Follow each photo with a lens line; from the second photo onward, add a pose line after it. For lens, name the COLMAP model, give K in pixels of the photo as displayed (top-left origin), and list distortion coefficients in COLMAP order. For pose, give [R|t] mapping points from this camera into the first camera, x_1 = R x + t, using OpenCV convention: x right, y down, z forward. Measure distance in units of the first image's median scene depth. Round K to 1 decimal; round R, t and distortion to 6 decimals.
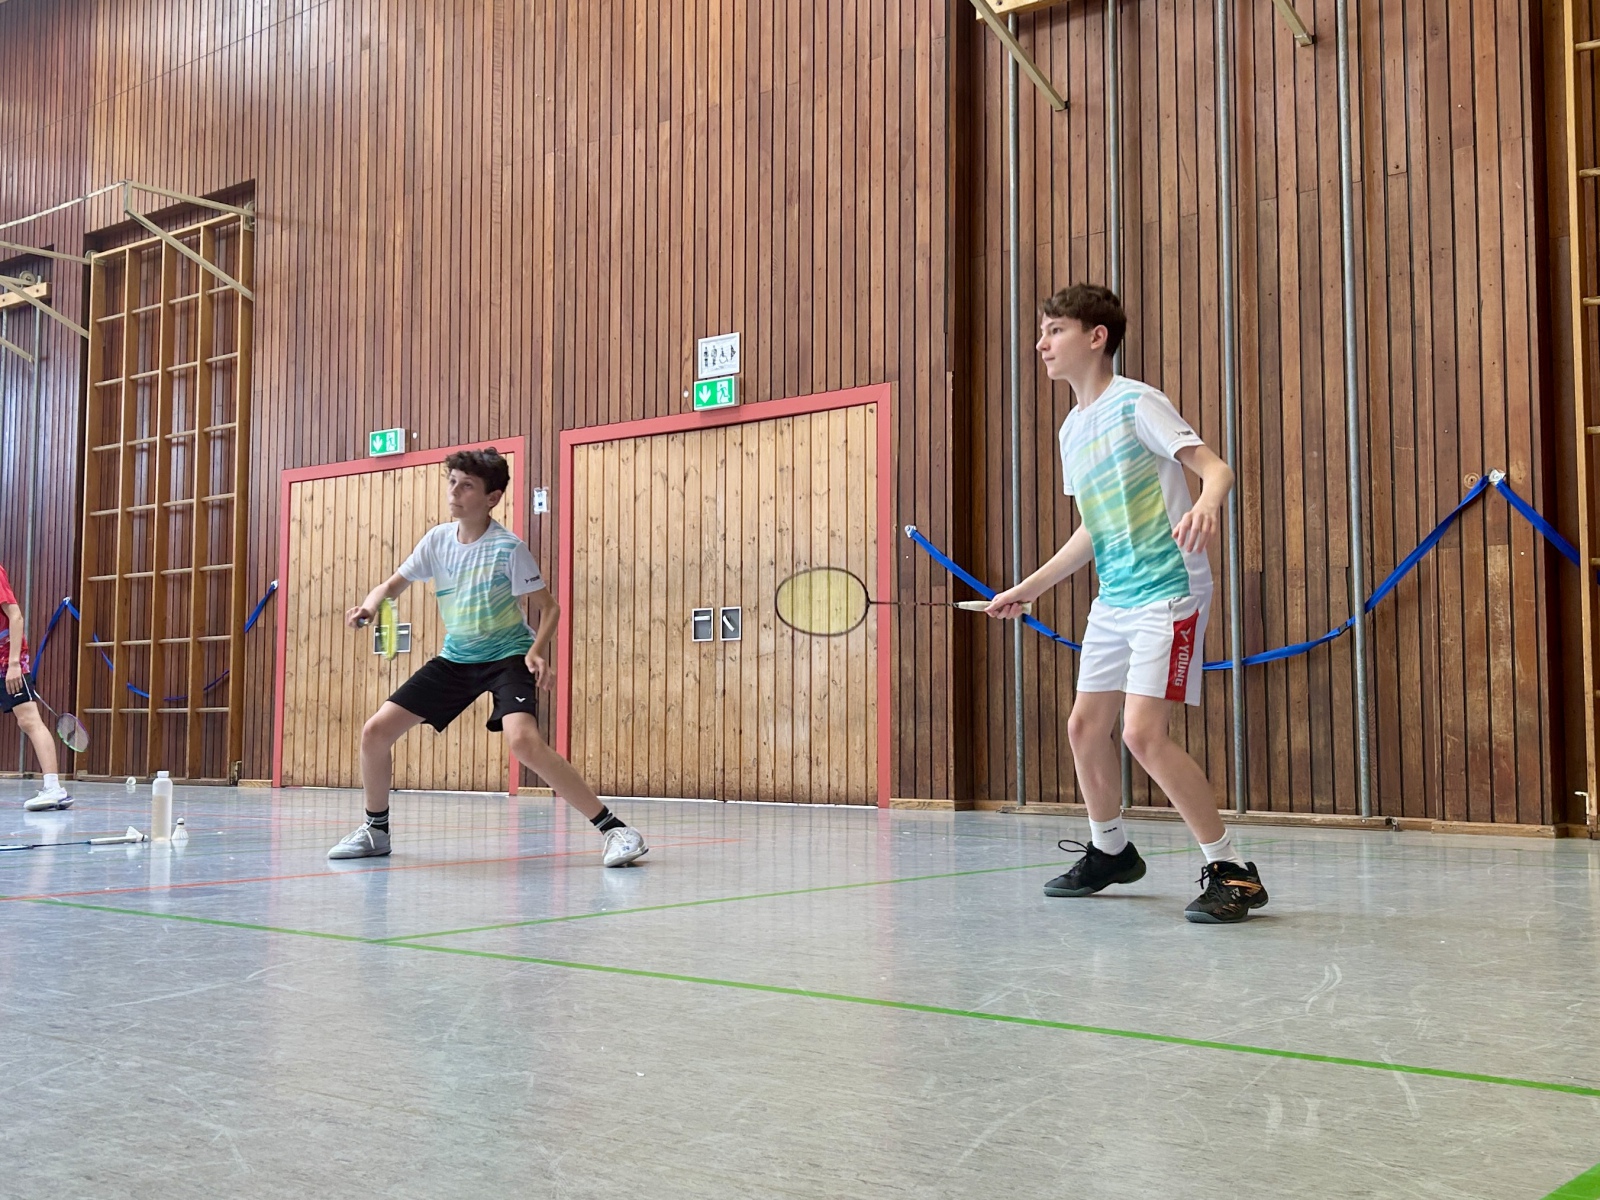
lens RADIAL K [[1700.6, 0, 762.6], [0, 1700.6, 606.2], [0, 0, 1]] dist [0.139868, -0.291400]
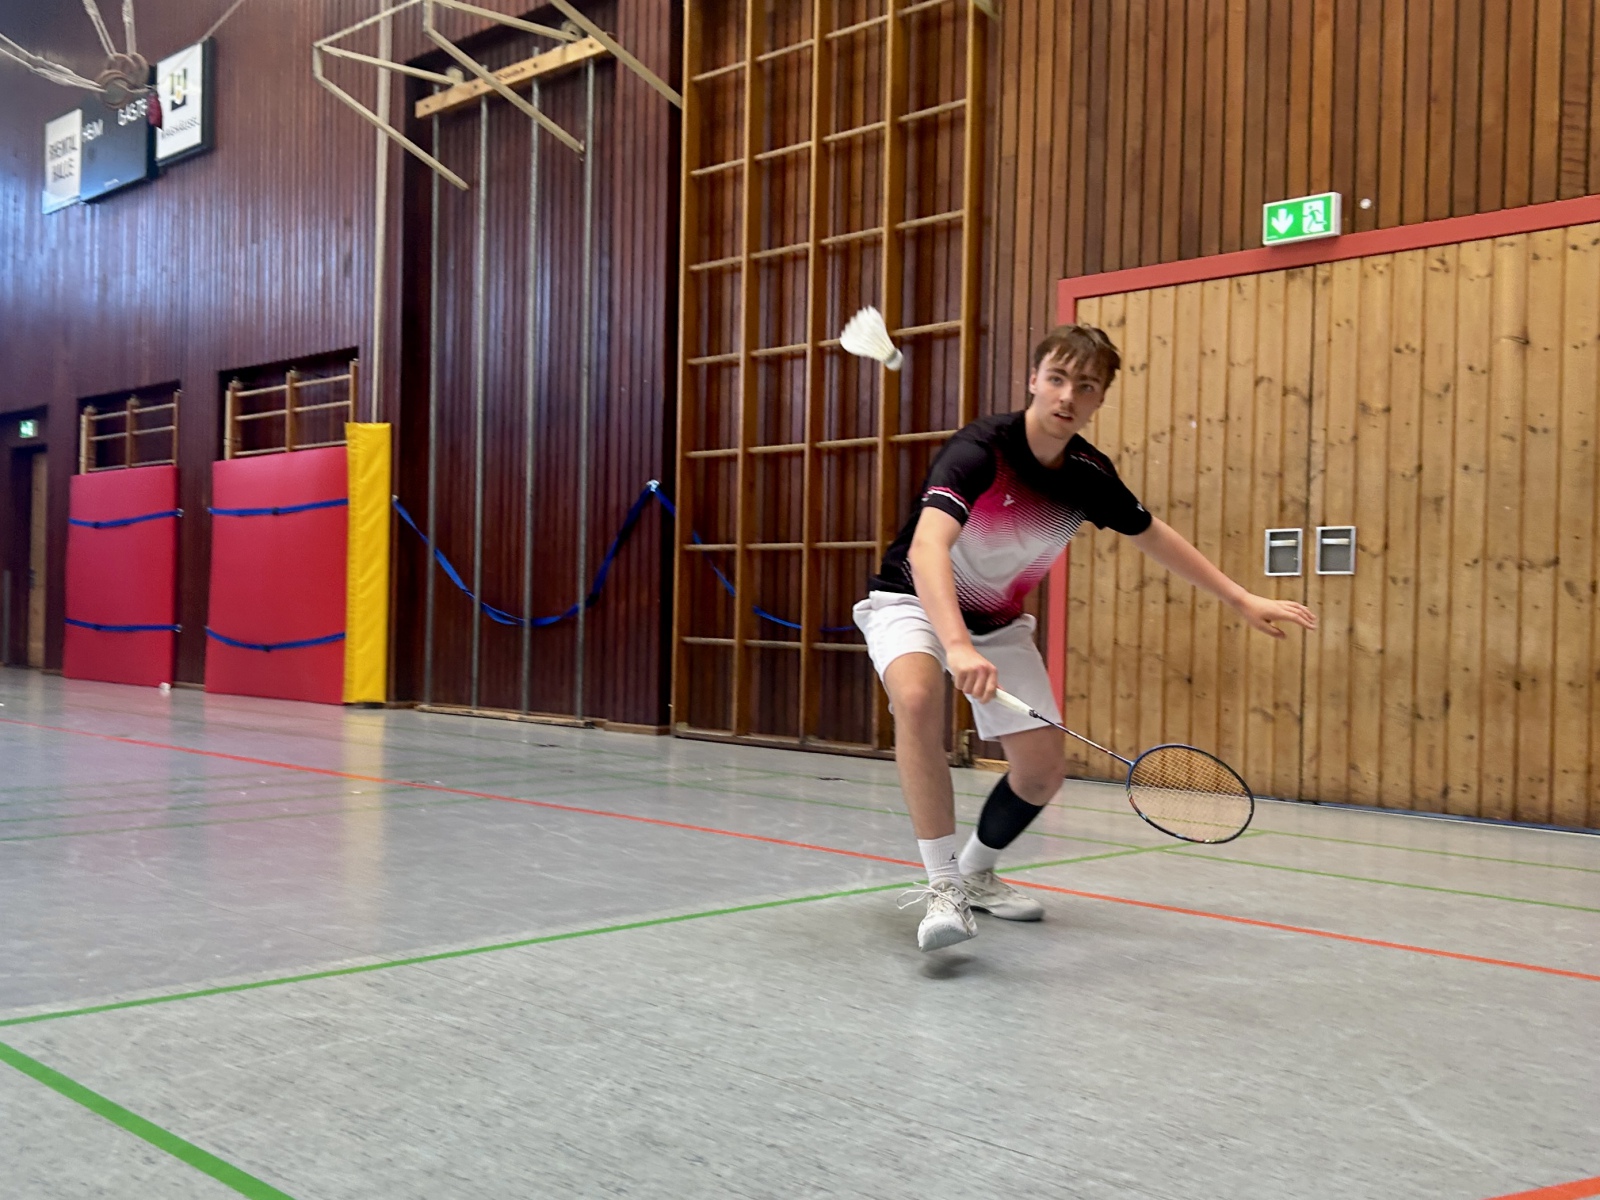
lens RADIAL K [[1633.7, 0, 762.8], [0, 1633.7, 639.3], [0, 0, 1]] dist [0.107143, -0.271146]
pose [[0.992347, 0.018327, -0.122109, -0.338271], [-0.007431, 0.995995, 0.089099, -0.000177], [0.123253, -0.087510, 0.988509, 0.406656]]
